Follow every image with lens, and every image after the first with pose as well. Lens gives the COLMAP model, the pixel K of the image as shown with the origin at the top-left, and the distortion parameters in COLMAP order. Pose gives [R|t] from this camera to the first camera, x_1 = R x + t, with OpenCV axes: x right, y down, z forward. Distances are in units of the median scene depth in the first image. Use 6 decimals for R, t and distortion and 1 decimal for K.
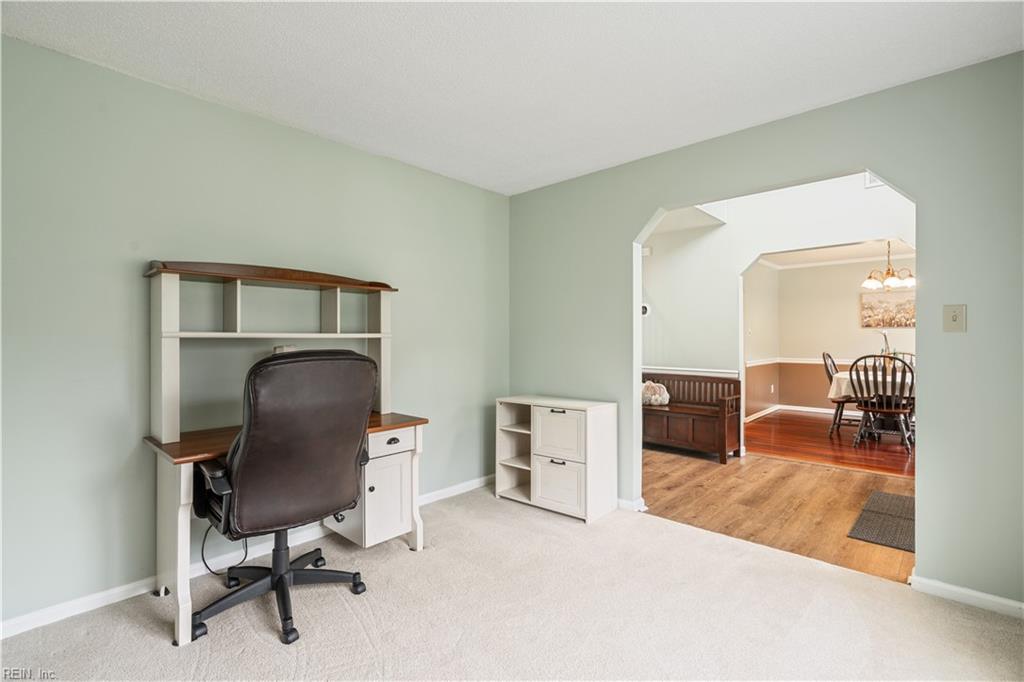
lens RADIAL K [[467.3, 0, 513.6], [0, 467.3, 341.0], [0, 0, 1]] dist [-0.003365, 0.000534]
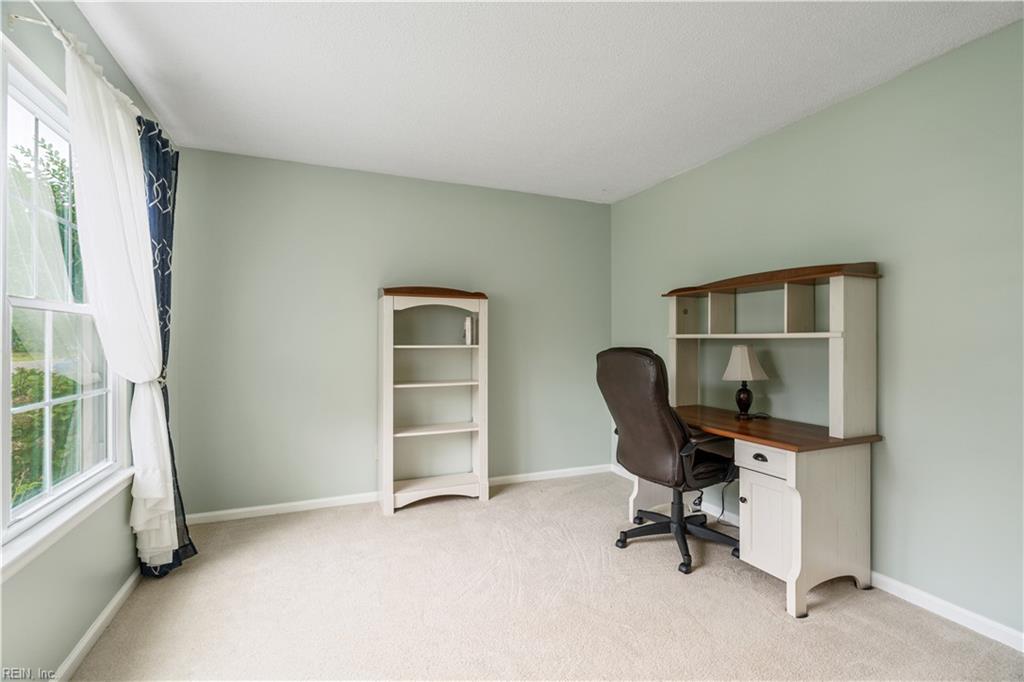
lens RADIAL K [[467.3, 0, 510.4], [0, 467.3, 339.8], [0, 0, 1]] dist [-0.003365, 0.000534]
pose [[-0.394757, 0.005514, -0.918769, 0.428971], [0.002683, 0.999985, 0.004849, -0.005563], [0.918782, -0.000551, -0.394766, 0.547274]]
